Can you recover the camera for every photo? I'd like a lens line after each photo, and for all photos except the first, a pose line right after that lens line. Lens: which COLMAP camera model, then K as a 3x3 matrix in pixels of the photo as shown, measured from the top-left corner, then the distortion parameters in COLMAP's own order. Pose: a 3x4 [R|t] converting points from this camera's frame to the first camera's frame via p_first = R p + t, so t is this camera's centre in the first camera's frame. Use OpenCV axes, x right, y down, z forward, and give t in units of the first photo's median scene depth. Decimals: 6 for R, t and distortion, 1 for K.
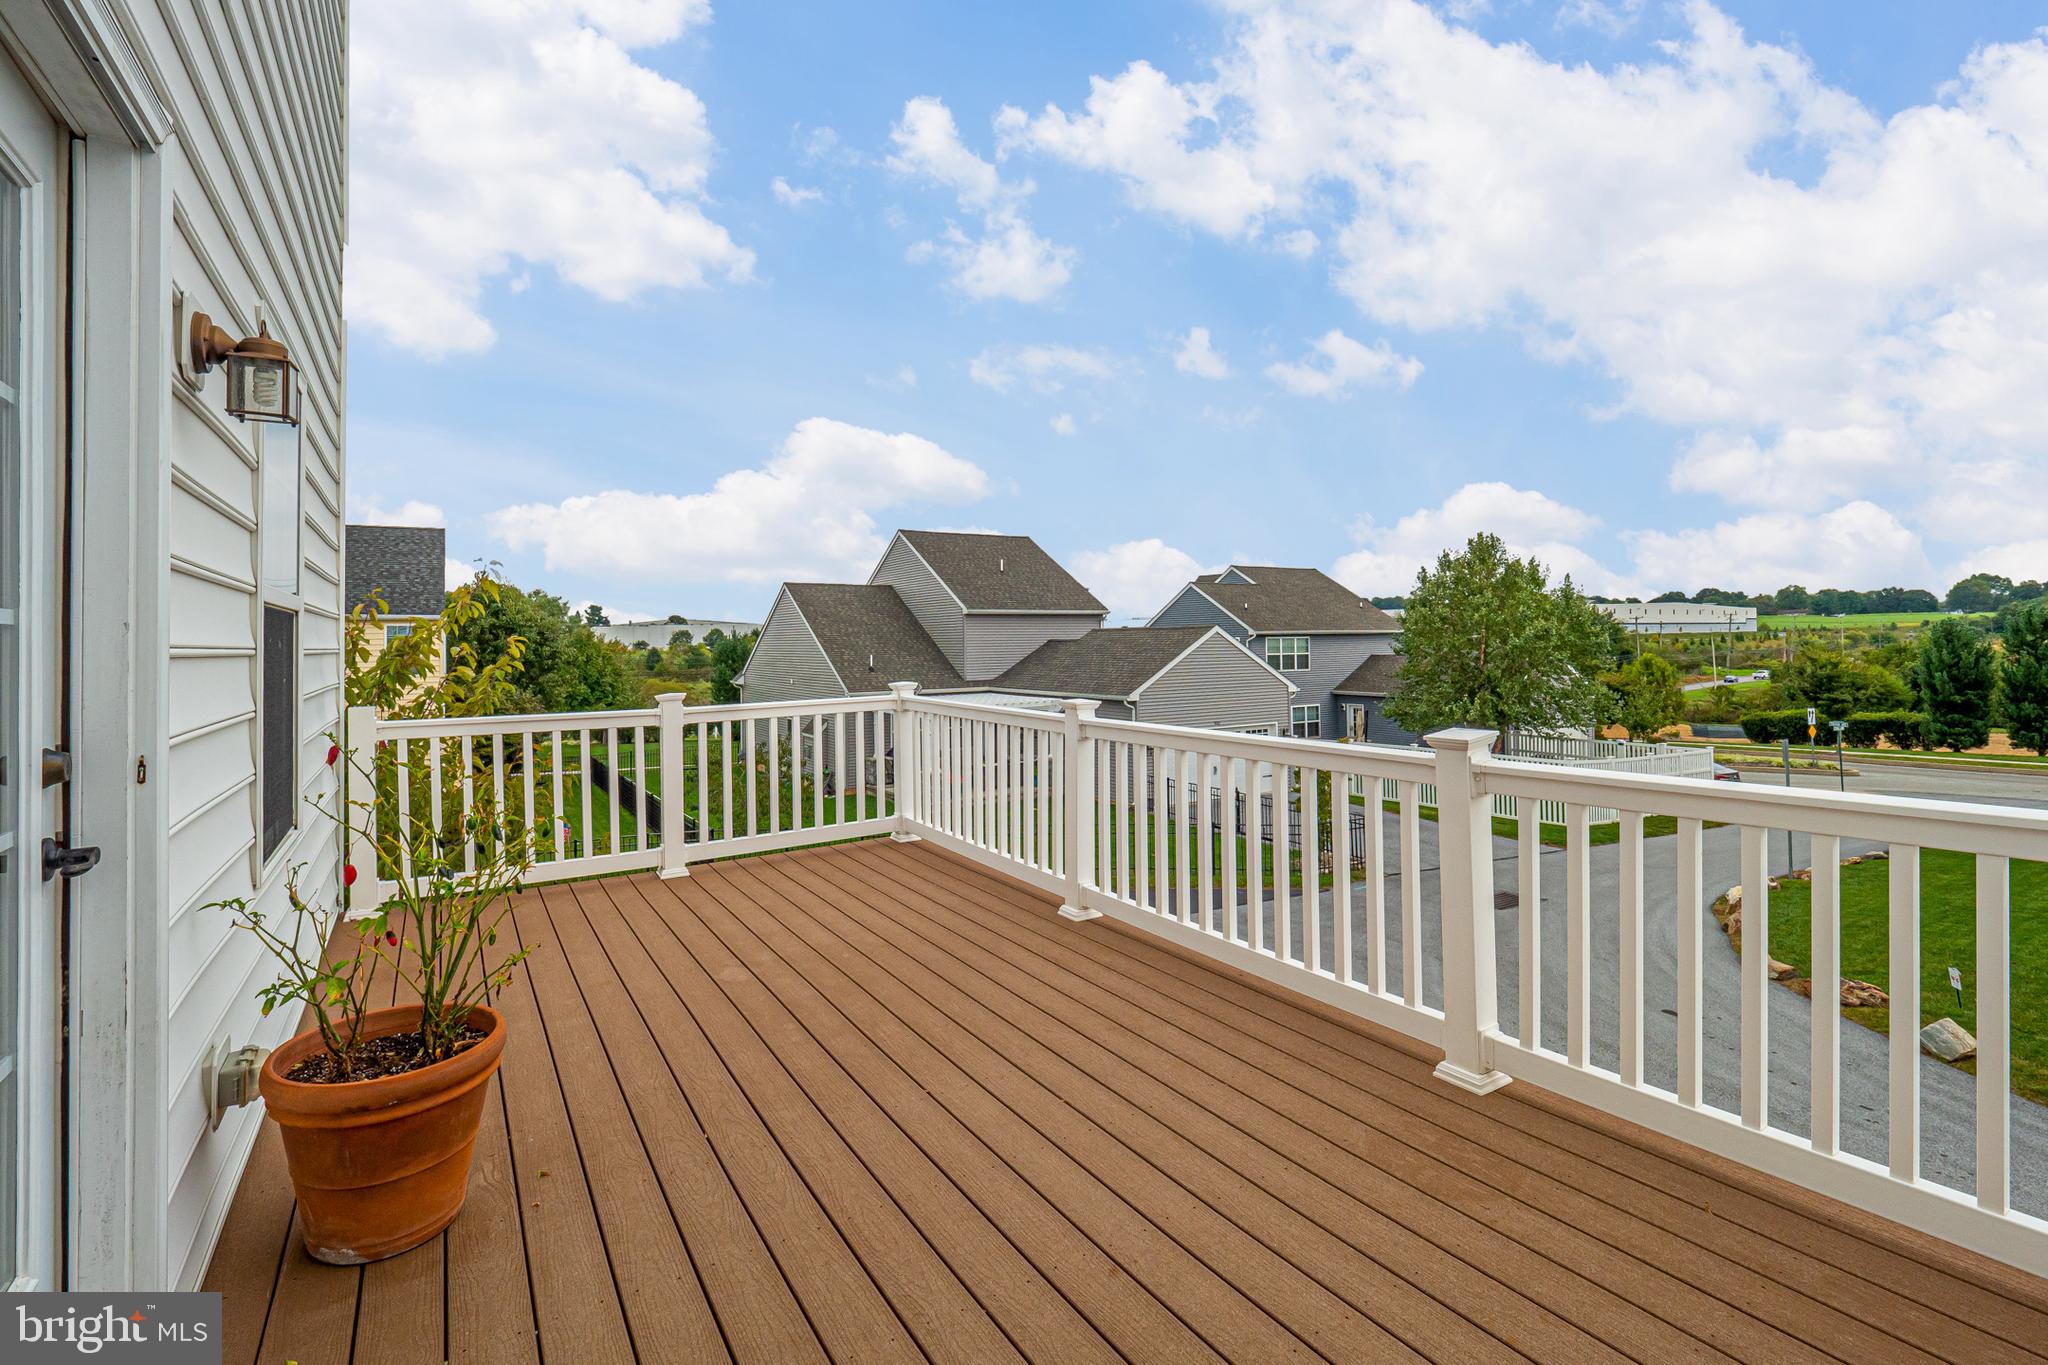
lens RADIAL K [[858.1, 0, 1008.3], [0, 858.1, 637.3], [0, 0, 1]] dist [-0.003313, -0.001927]
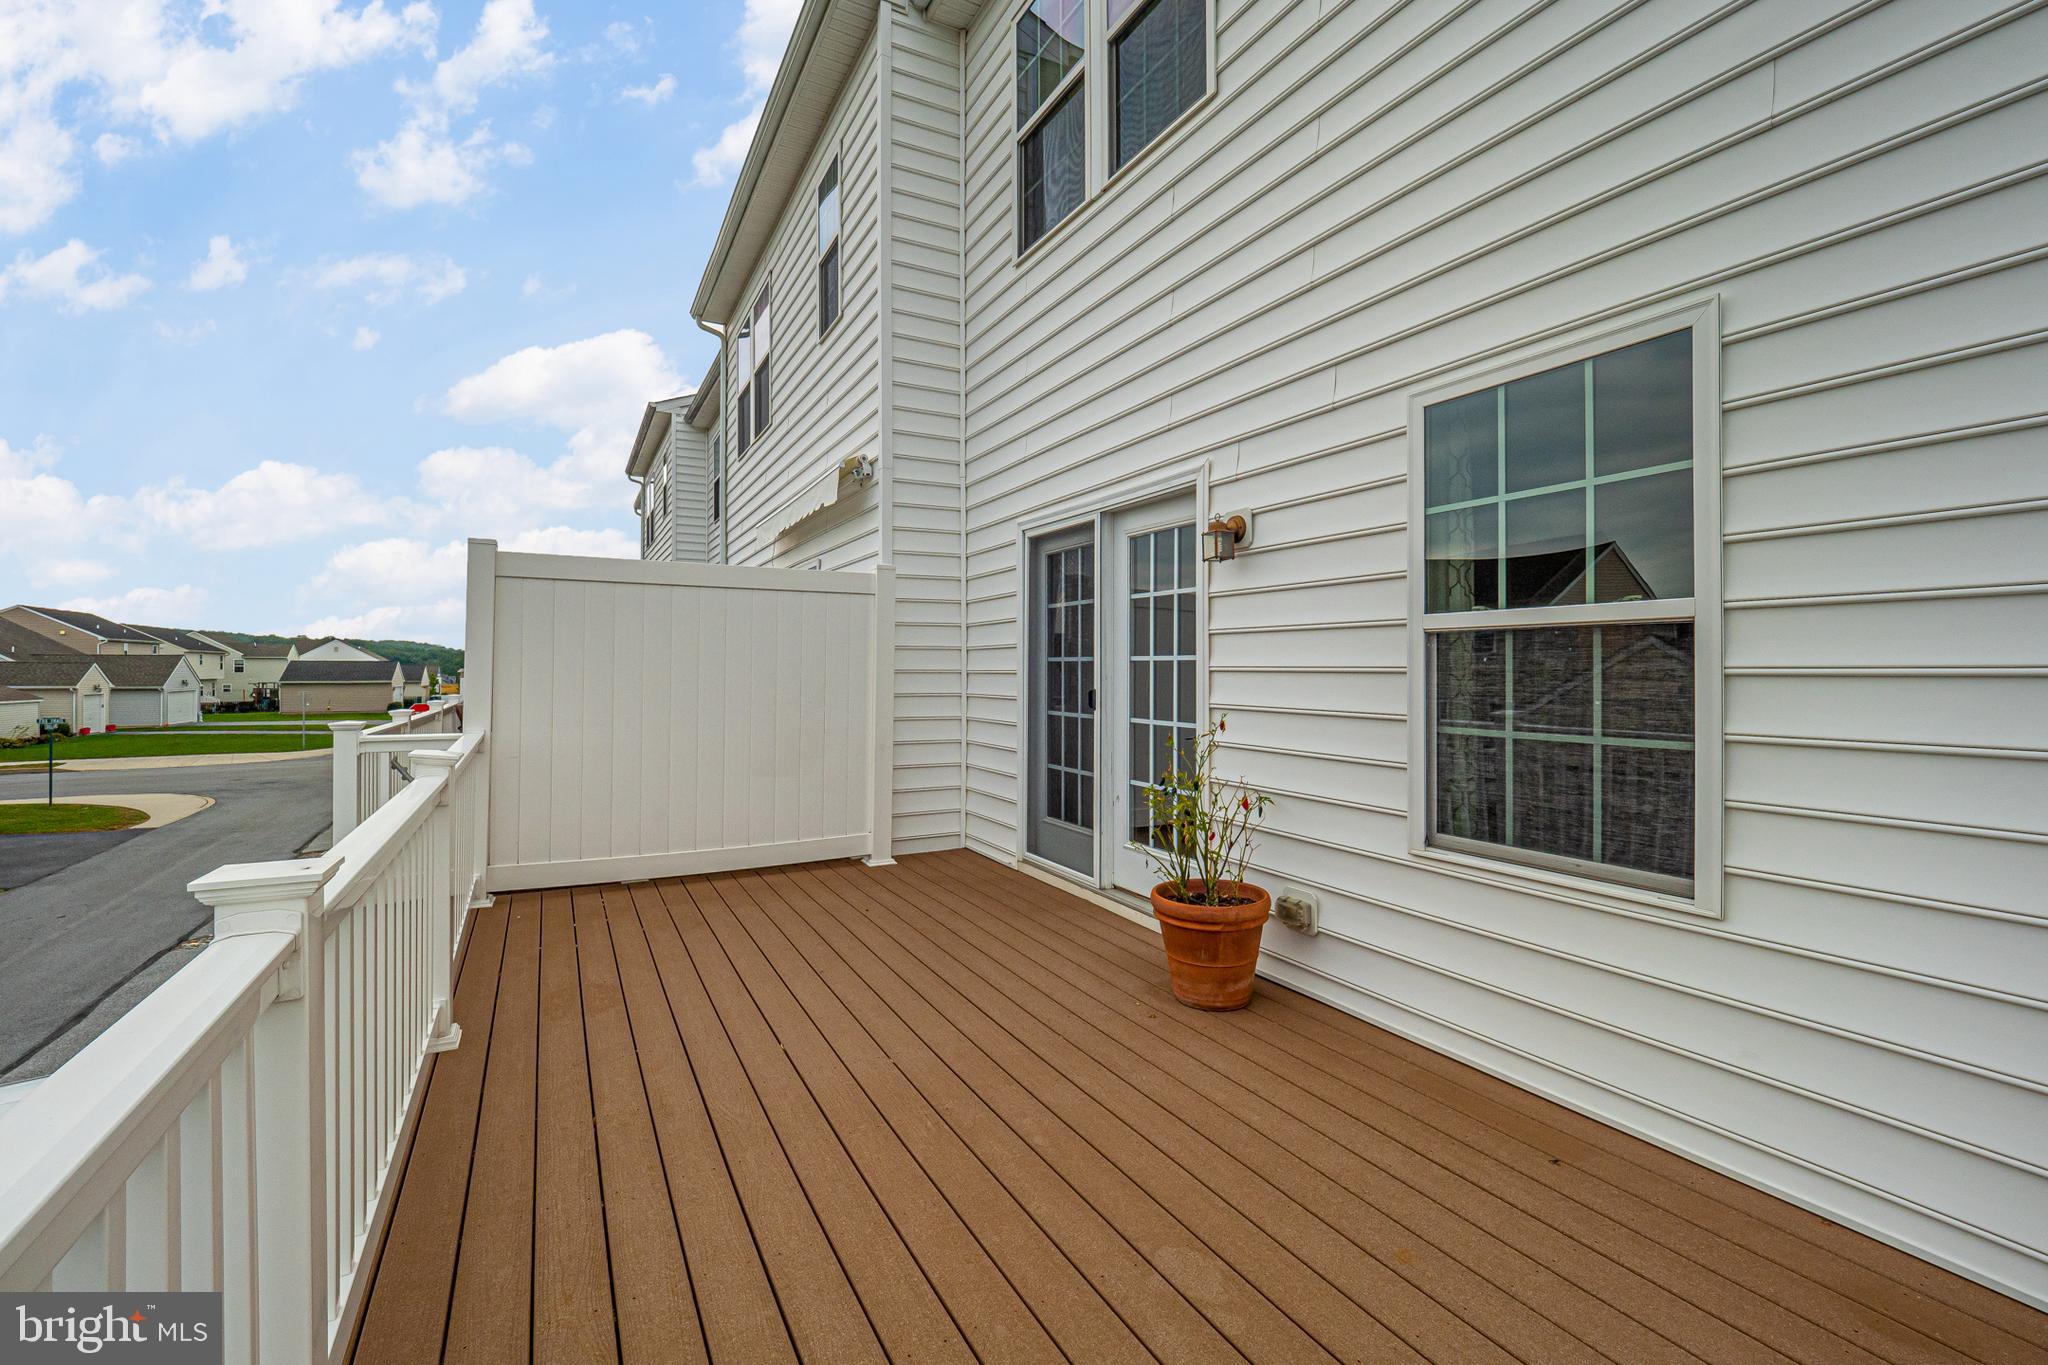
lens RADIAL K [[858.1, 0, 1021.5], [0, 858.1, 674.7], [0, 0, 1]] dist [-0.003313, -0.001927]
pose [[-0.998777, 0.009314, 0.048565, -0.338457], [0.009147, 0.999951, -0.003665, 0.018243], [-0.048597, -0.003216, -0.998813, 2.186641]]
